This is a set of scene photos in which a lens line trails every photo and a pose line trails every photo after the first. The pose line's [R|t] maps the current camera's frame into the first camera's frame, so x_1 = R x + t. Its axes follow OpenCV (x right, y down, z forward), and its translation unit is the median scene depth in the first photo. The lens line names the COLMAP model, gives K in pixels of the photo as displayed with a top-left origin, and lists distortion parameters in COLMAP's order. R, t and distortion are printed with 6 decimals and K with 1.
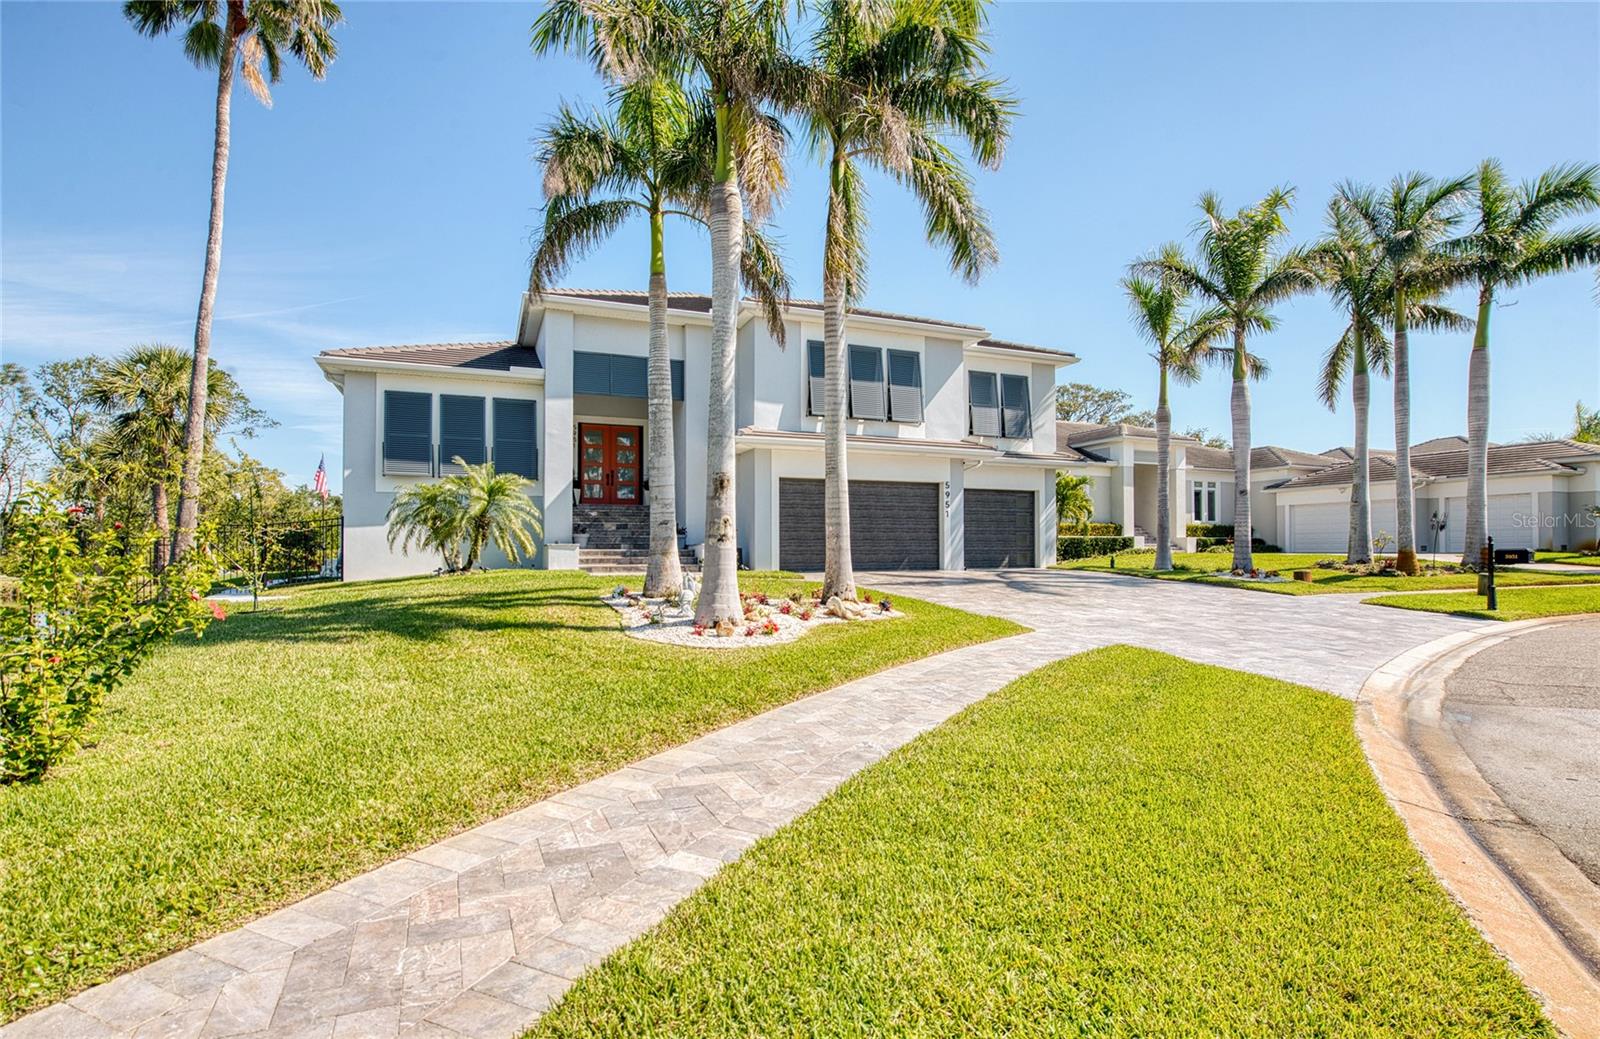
lens RADIAL K [[780.5, 0, 795.7], [0, 780.5, 530.5], [0, 0, 1]] dist [-0.006588, 0.001036]
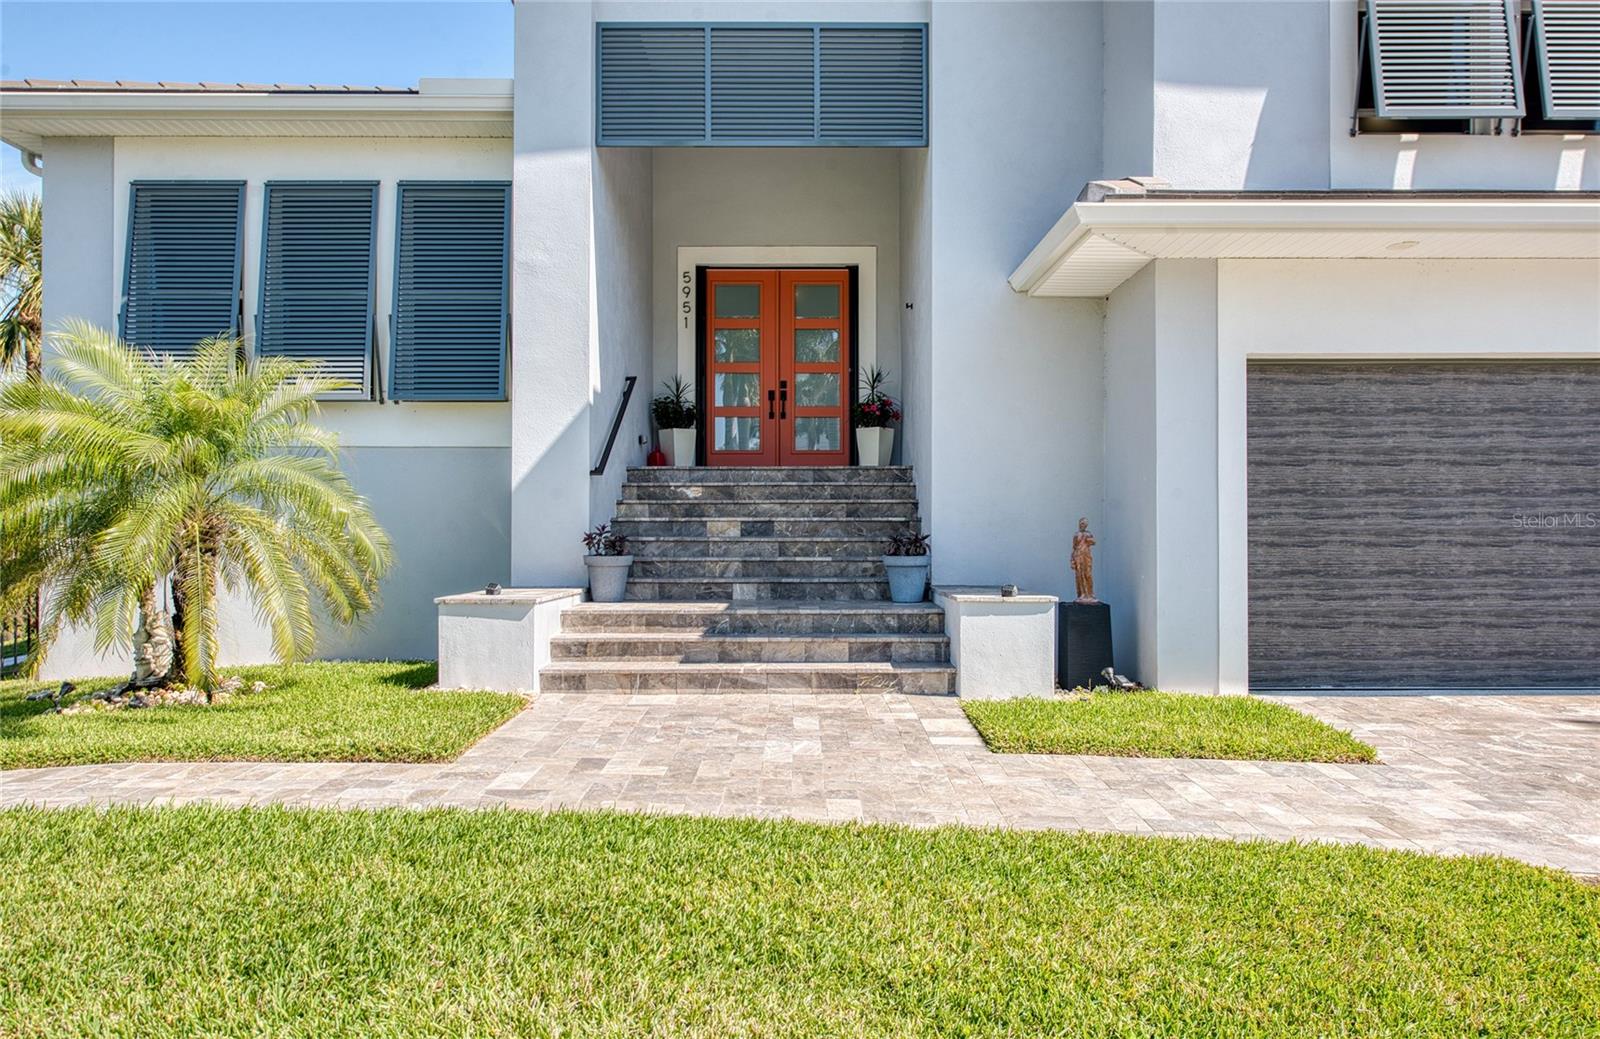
lens RADIAL K [[1072.7, 0, 783.6], [0, 1072.7, 522.4], [0, 0, 1]] dist [0.010265, 0.001757]
pose [[0.924027, -0.001619, -0.382324, -0.025705], [0.008576, 0.999827, 0.016495, -0.015004], [0.382231, -0.018521, 0.923881, 0.536231]]
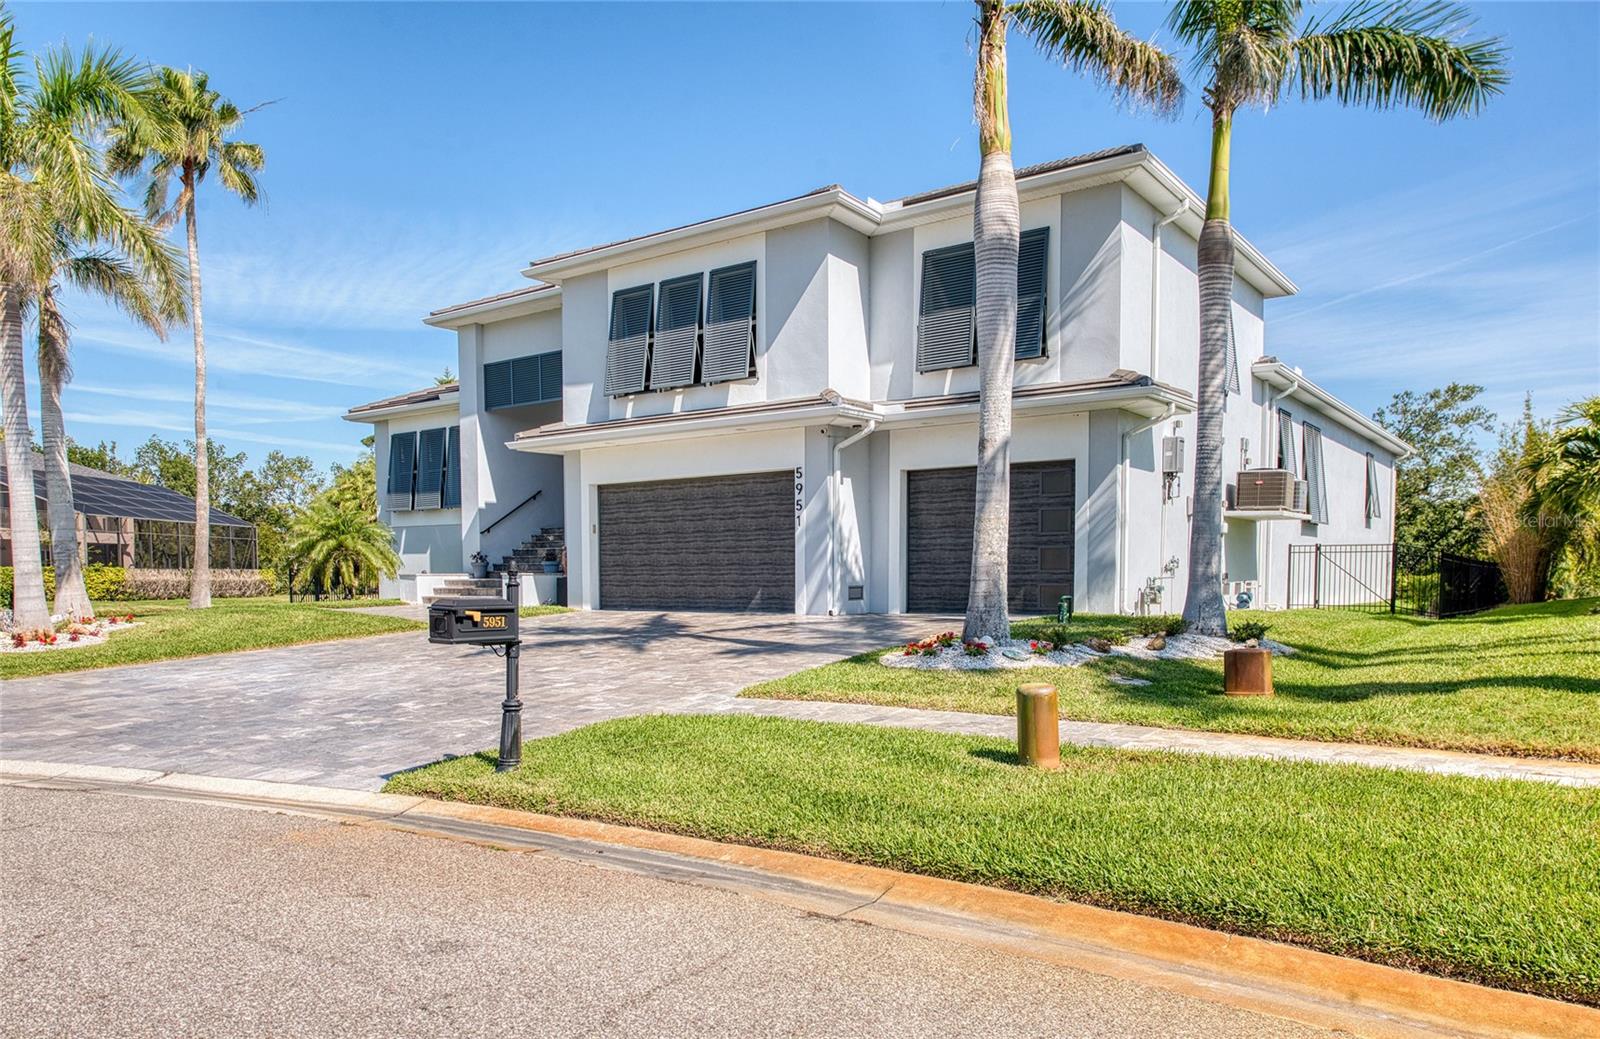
lens RADIAL K [[1133.5, 0, 758.8], [0, 1133.5, 640.1], [0, 0, 1]] dist [0.001273, 0.000381]
pose [[0.495193, 0.047183, -0.867501, 0.962229], [0.022454, 0.997496, 0.067071, 0.011694], [0.868493, -0.052691, 0.492894, 0.546758]]
